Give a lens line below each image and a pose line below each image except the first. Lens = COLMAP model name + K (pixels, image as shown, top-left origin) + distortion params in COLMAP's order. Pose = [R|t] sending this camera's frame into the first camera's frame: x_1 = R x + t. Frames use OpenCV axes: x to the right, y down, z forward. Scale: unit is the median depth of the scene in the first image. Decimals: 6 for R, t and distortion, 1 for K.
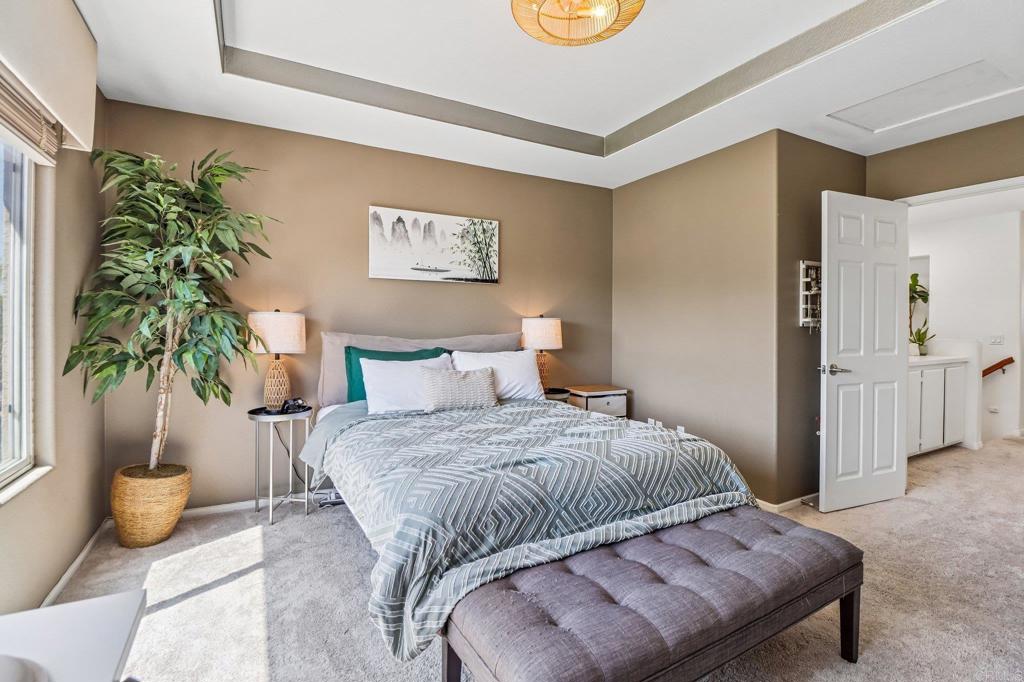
lens RADIAL K [[477.4, 0, 519.5], [0, 477.4, 320.4], [0, 0, 1]] dist [0.013898, -0.018750]
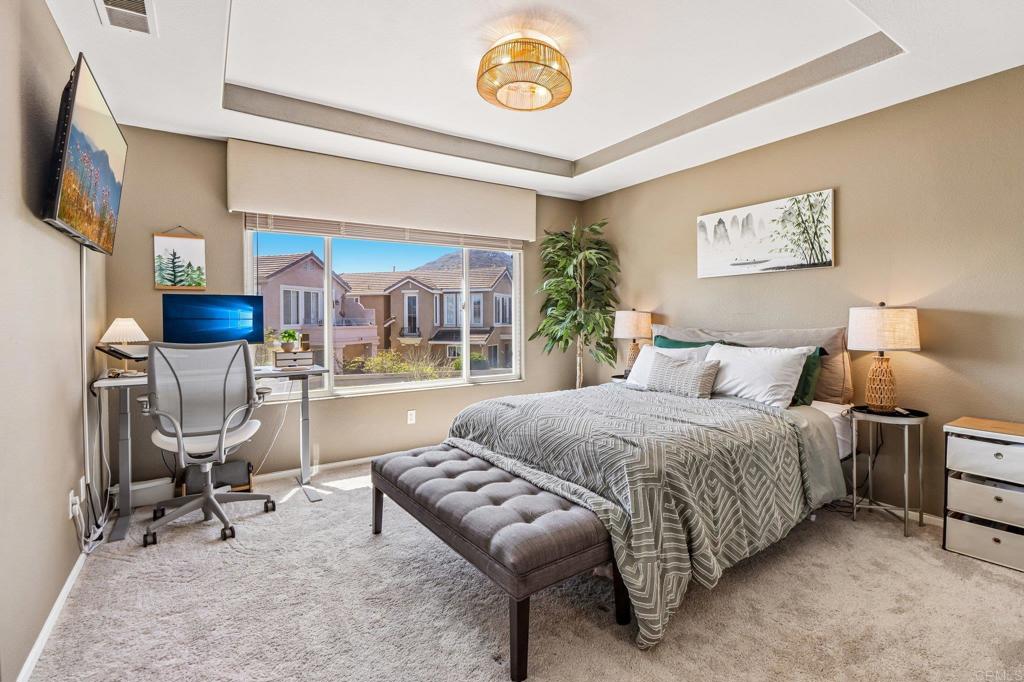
lens RADIAL K [[474.0, 0, 518.5], [0, 474.0, 323.6], [0, 0, 1]] dist [0.007955, -0.000309]
pose [[0.094218, 0.003278, -0.995546, 0.751803], [0.015439, 0.999870, 0.004753, 0.008372], [0.995432, -0.015818, 0.094155, 0.423420]]
